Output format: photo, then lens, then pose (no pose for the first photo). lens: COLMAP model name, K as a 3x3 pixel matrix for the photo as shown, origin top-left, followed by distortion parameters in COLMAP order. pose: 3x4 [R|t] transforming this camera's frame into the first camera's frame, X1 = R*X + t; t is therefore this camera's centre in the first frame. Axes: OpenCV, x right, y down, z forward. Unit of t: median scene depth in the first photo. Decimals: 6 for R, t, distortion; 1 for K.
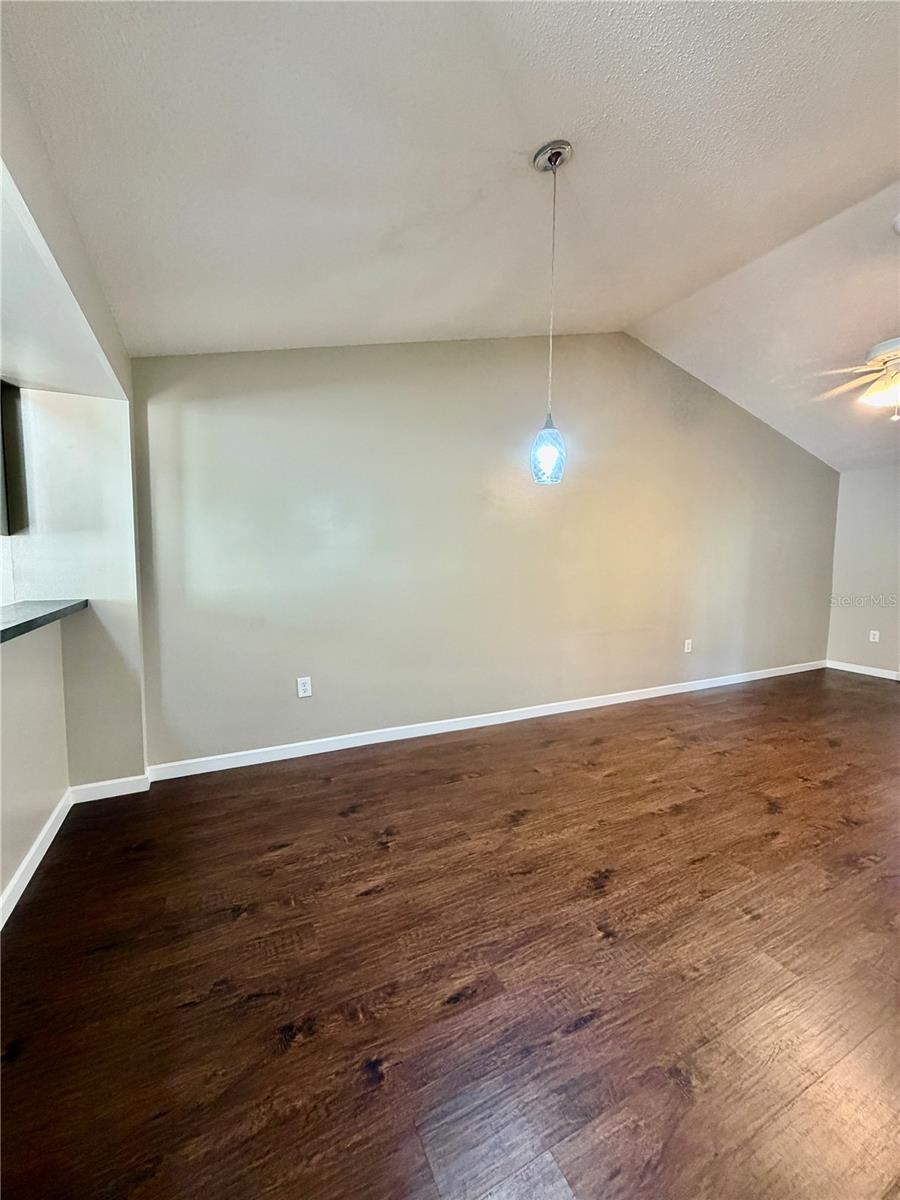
lens RADIAL K [[478.2, 0, 445.0], [0, 478.2, 595.0], [0, 0, 1]] dist [-0.003186, 0.000849]
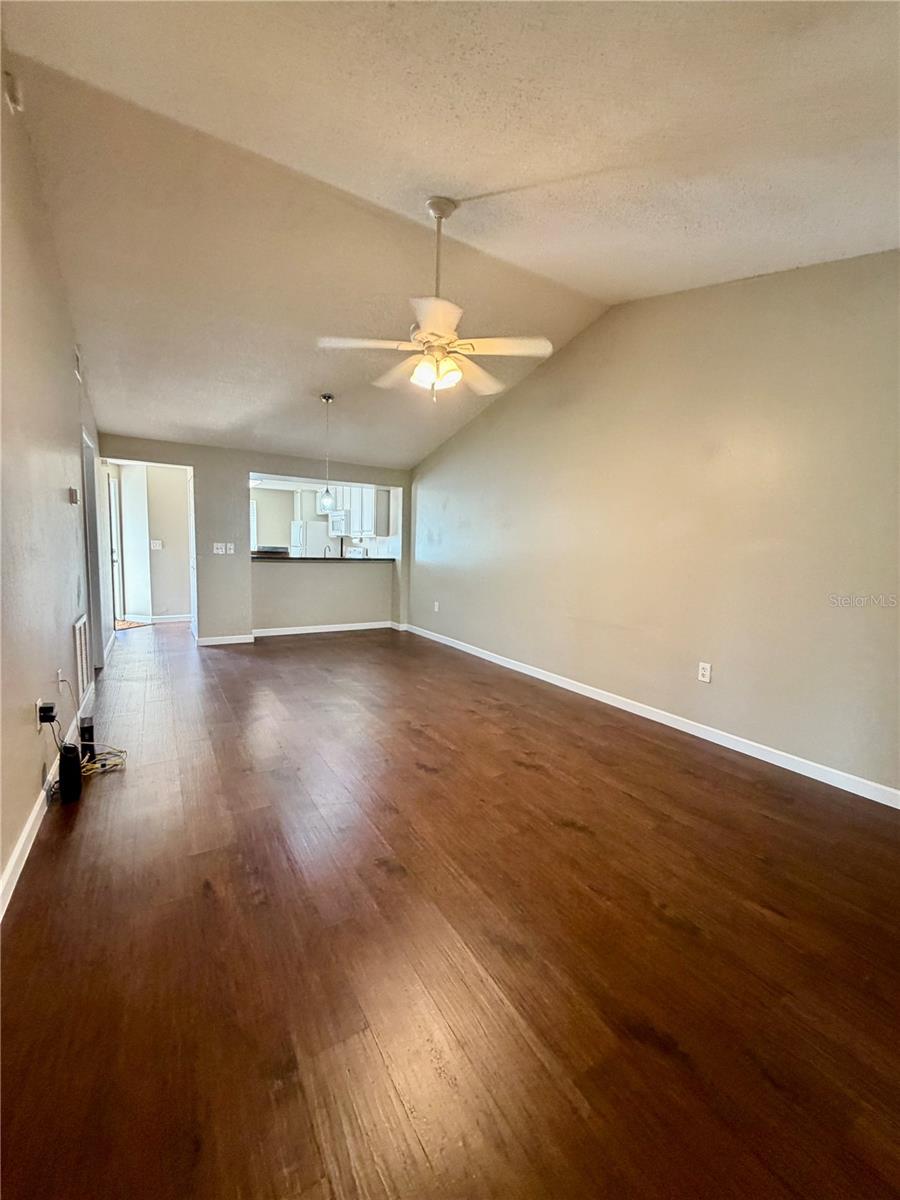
lens RADIAL K [[478.2, 0, 447.7], [0, 478.2, 601.1], [0, 0, 1]] dist [-0.003186, 0.000849]
pose [[0.094349, 0.112122, -0.989205, 1.571462], [-0.091634, 0.990398, 0.103518, -0.046519], [0.991313, 0.080879, 0.103717, 0.742224]]
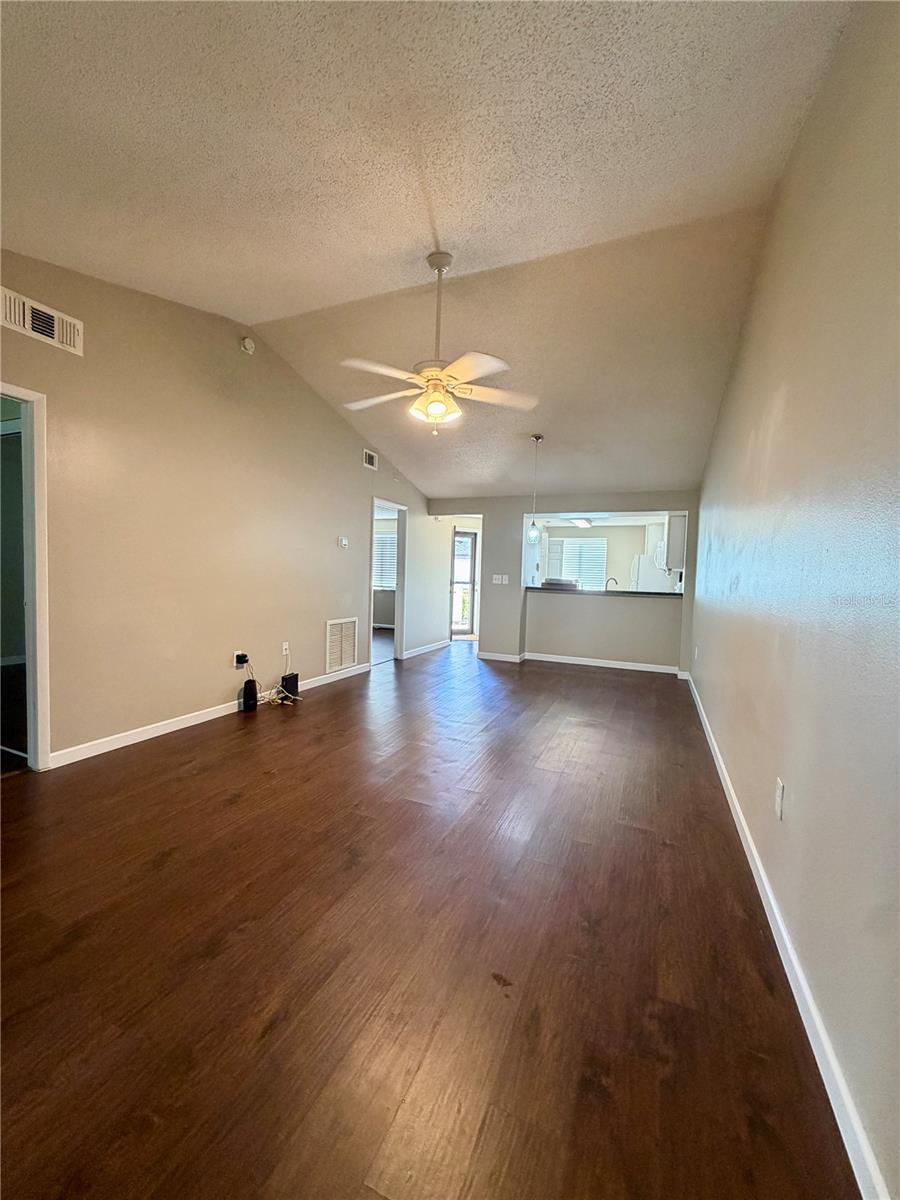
lens RADIAL K [[478.2, 0, 450.6], [0, 478.2, 597.4], [0, 0, 1]] dist [-0.003186, 0.000849]
pose [[-0.756568, 0.004816, -0.653897, 1.285219], [-0.077646, 0.992237, 0.097145, -0.085942], [0.649288, 0.124269, -0.750321, 1.485330]]
